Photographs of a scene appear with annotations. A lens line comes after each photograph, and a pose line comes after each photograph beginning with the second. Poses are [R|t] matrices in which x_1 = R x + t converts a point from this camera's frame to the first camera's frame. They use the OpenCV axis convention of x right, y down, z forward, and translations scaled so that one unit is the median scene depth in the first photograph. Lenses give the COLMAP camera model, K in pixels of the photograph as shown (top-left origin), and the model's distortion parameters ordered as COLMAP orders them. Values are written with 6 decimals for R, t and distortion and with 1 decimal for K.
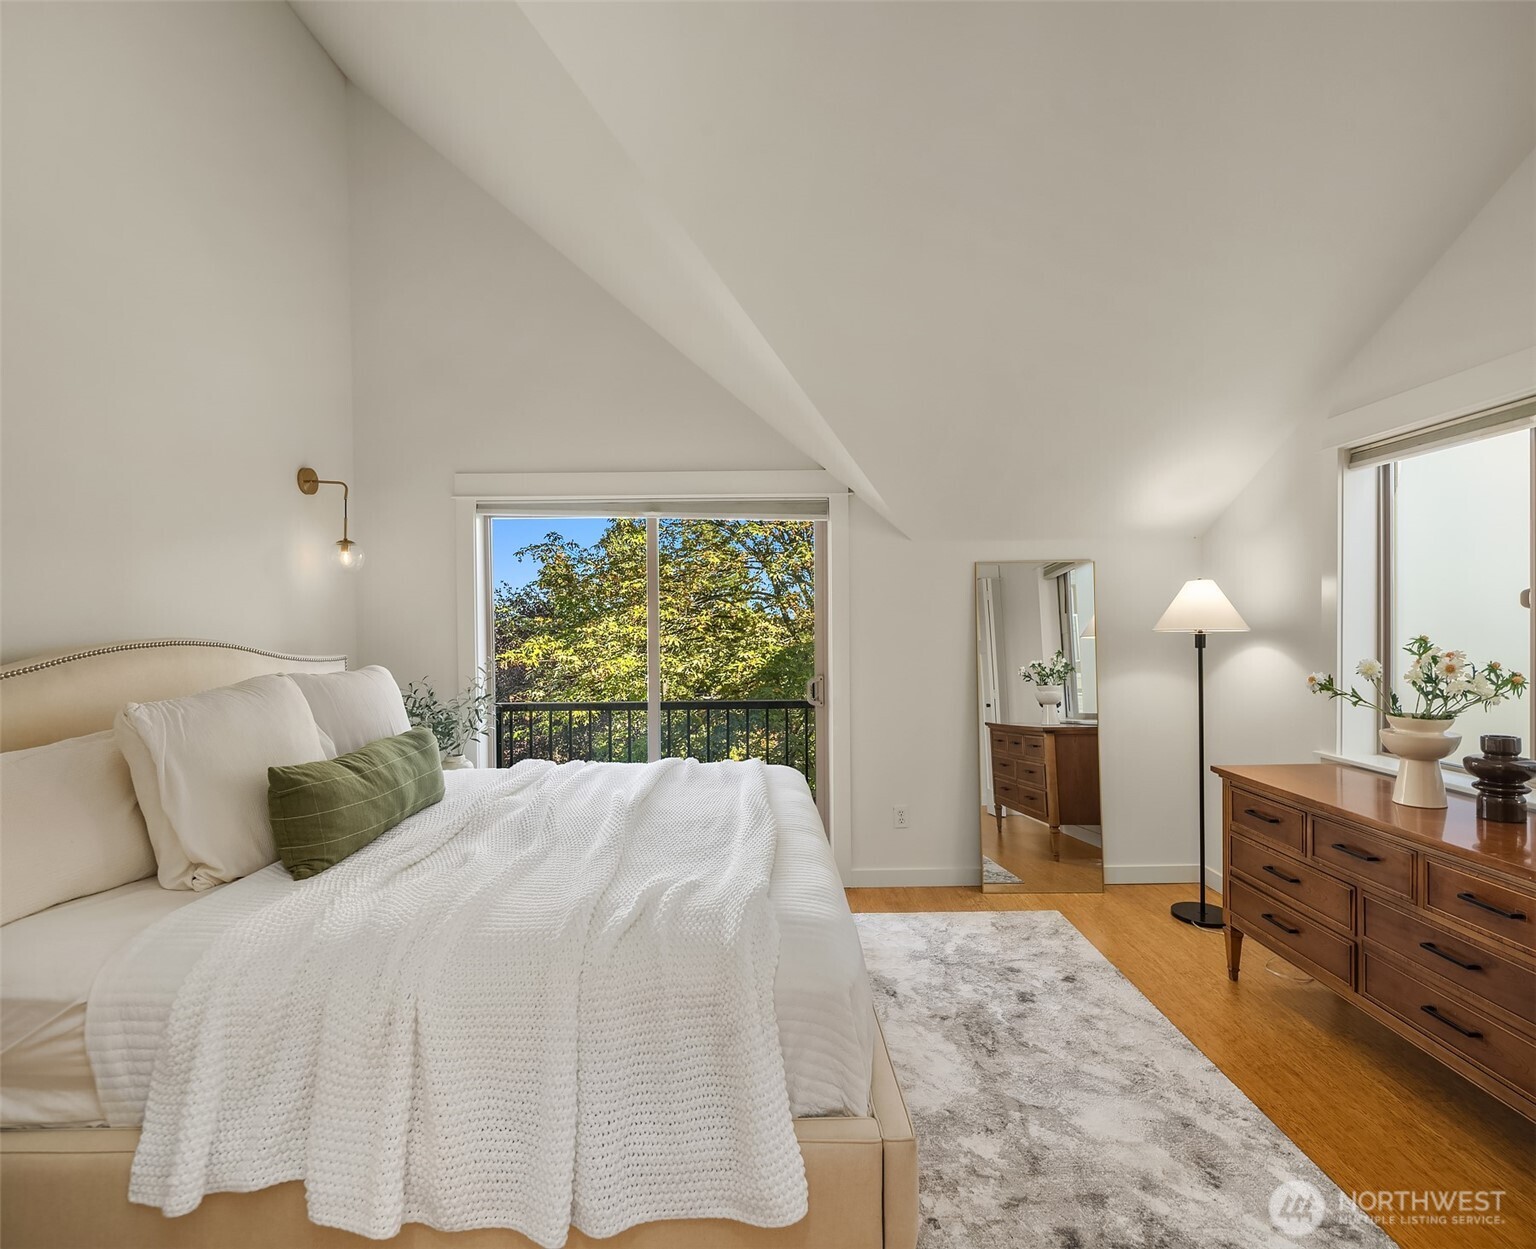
lens RADIAL K [[748.8, 0, 768.0], [0, 748.8, 624.5], [0, 0, 1]] dist [-0.001083, -0.000029]
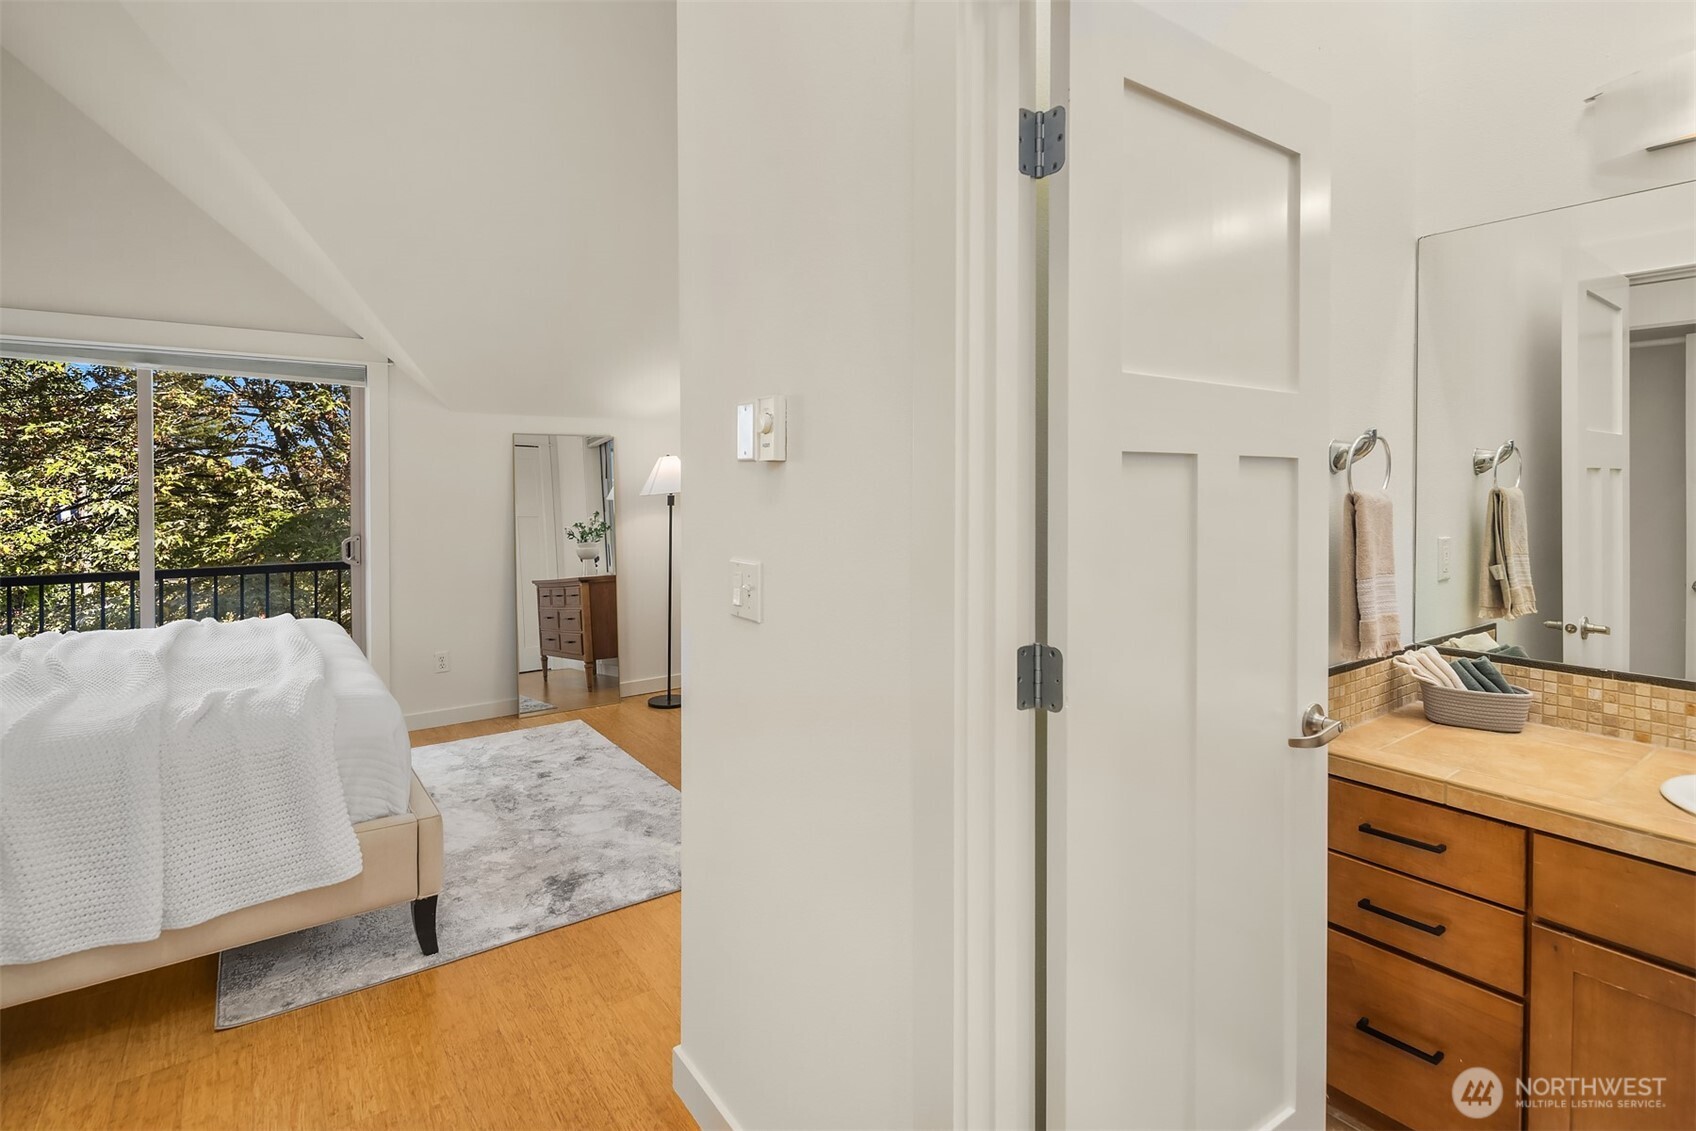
lens RADIAL K [[828.7, 0, 849.4], [0, 828.7, 499.3], [0, 0, 1]] dist [-0.002337, -0.001382]
pose [[0.813537, -0.000211, 0.581513, -0.041003], [-0.006994, 0.999924, 0.010148, 0.001610], [-0.581471, -0.012323, 0.813474, -0.322452]]
